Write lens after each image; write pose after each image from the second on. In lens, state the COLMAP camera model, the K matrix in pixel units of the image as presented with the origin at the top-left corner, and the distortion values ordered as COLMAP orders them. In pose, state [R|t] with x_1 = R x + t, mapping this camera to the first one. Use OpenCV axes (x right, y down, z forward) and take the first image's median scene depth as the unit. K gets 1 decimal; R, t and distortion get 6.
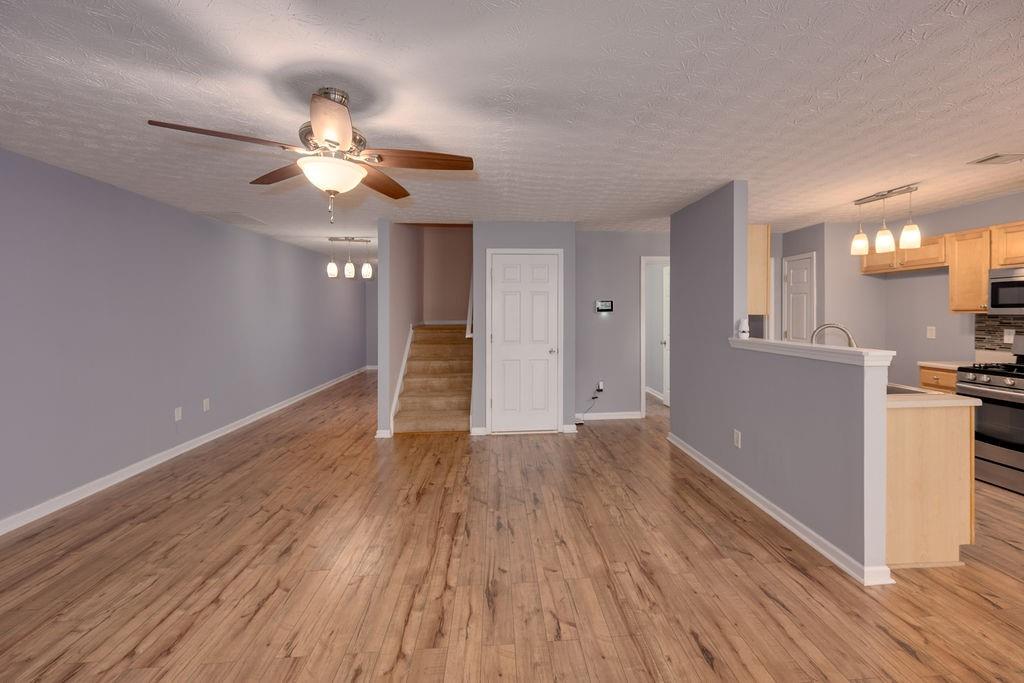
lens RADIAL K [[414.6, 0, 510.4], [0, 414.6, 315.4], [0, 0, 1]] dist [0.000066, 0.000135]
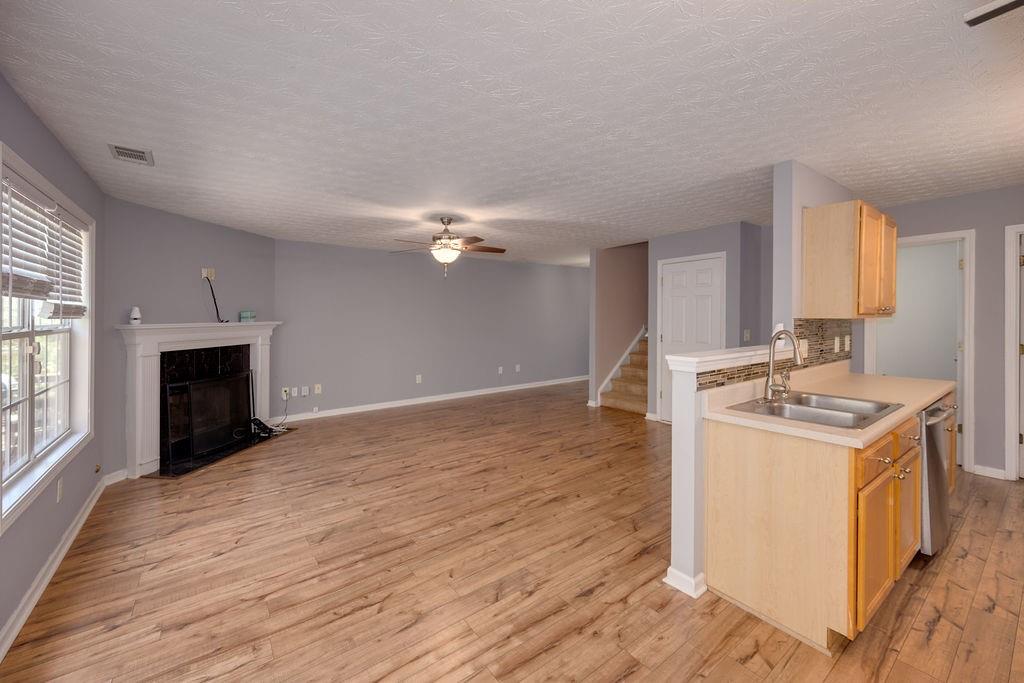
lens RADIAL K [[381.5, 0, 510.5], [0, 381.5, 318.1], [0, 0, 1]] dist [-0.000496, -0.000152]
pose [[0.556777, 0.000854, -0.830661, 1.163196], [0.000502, 0.999999, 0.001364, -0.004070], [0.830662, -0.001177, 0.556776, 0.125887]]
